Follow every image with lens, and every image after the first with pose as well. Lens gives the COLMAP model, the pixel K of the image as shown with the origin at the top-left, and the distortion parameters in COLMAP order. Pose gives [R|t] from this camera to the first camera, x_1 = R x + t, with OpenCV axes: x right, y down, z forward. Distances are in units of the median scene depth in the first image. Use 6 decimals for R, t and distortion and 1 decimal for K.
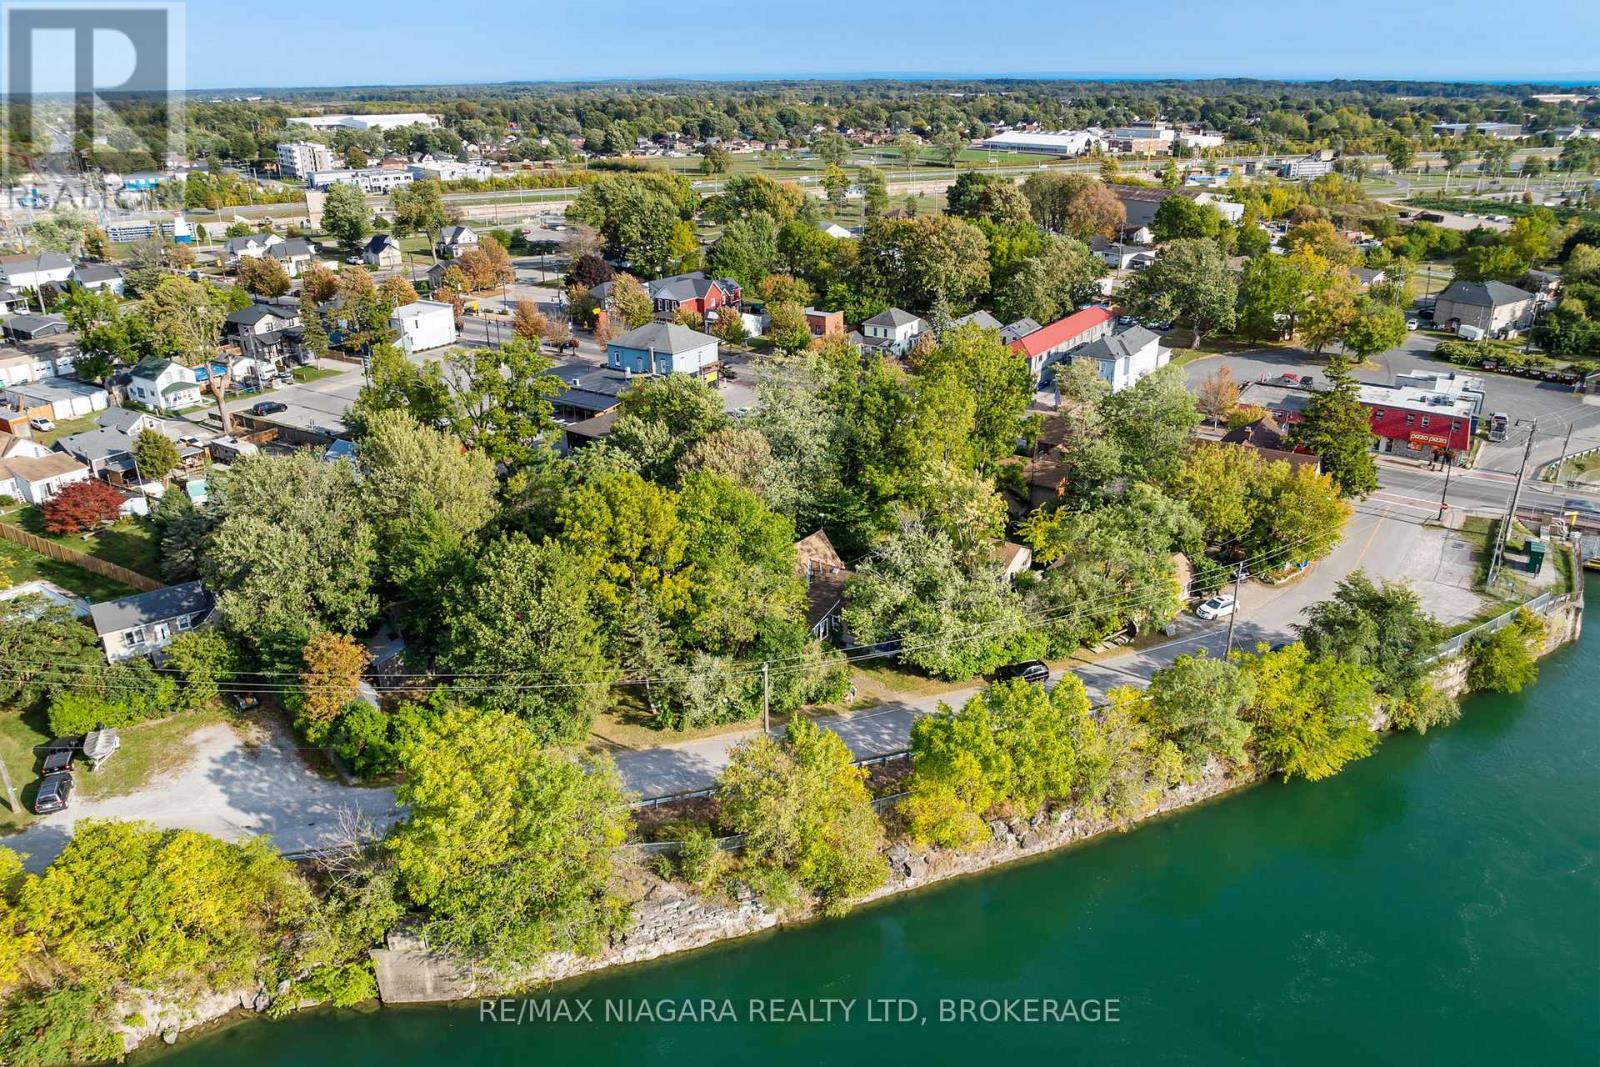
lens RADIAL K [[1095.5, 0, 800.0], [0, 1095.5, 533.5], [0, 0, 1]] dist [-0.036140, -0.002321]
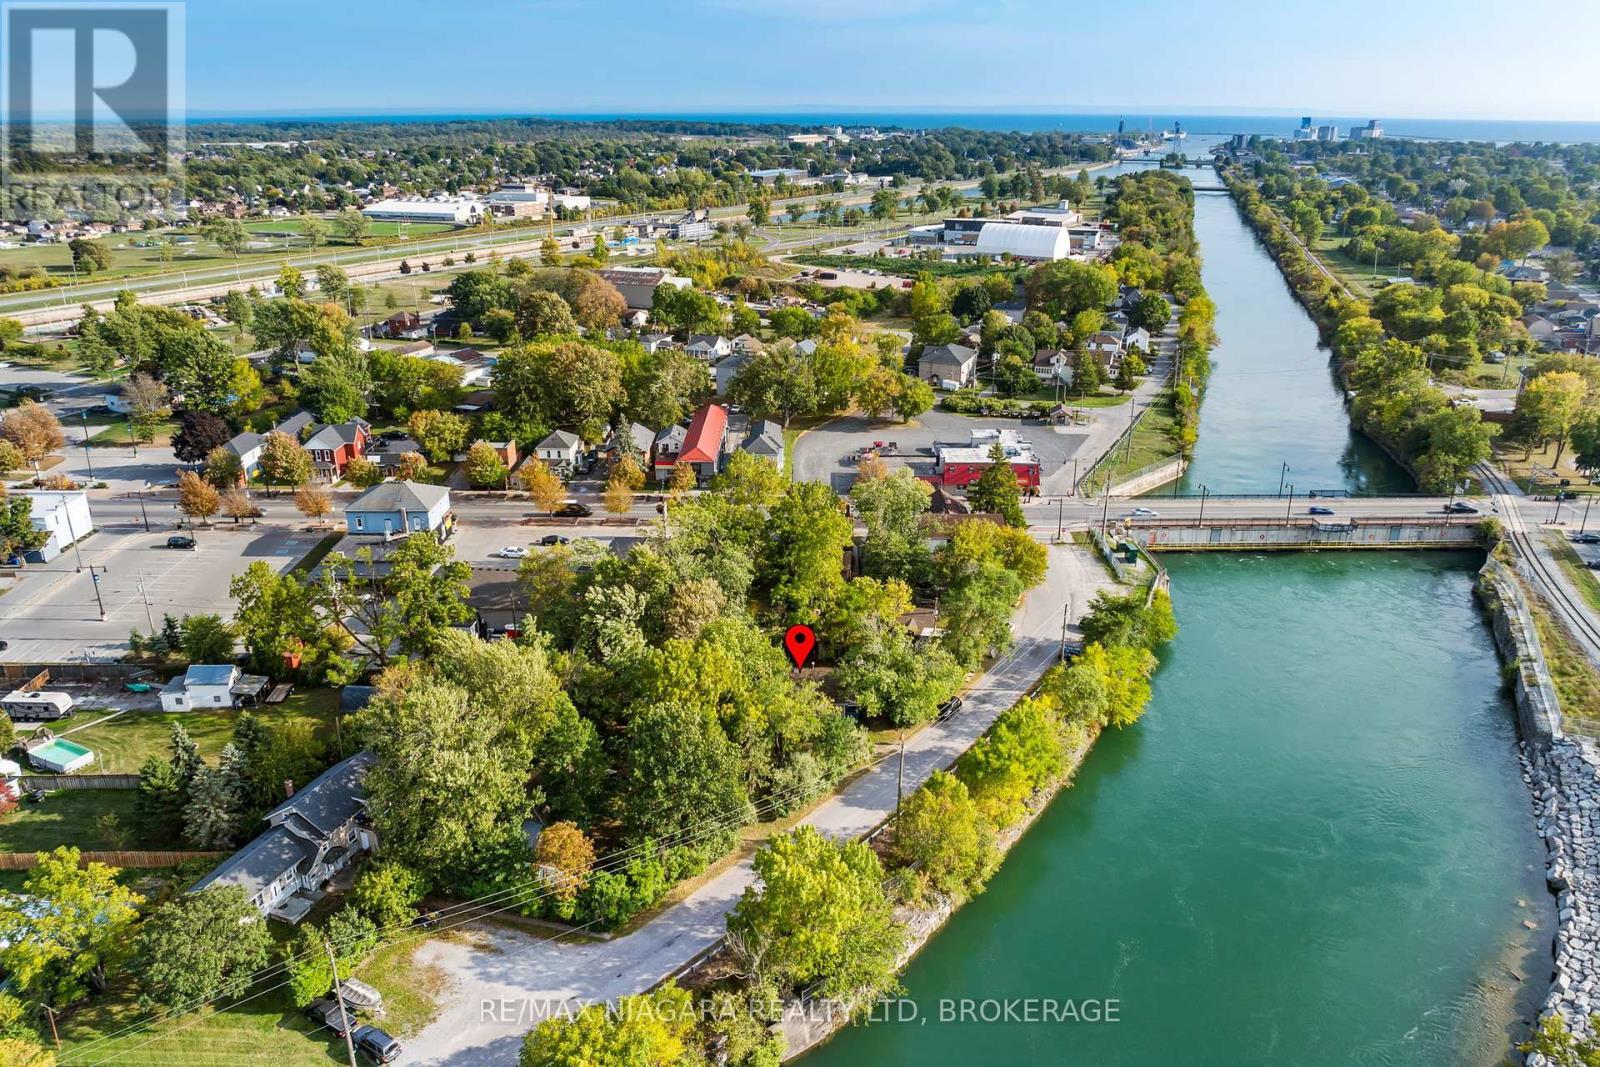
lens RADIAL K [[1095.5, 0, 800.0], [0, 1095.5, 533.5], [0, 0, 1]] dist [-0.036140, -0.002321]
pose [[0.844000, -0.180821, 0.504943, -0.280809], [0.201480, 0.979393, 0.013954, -0.068261], [-0.497061, 0.089959, 0.863040, -0.071423]]
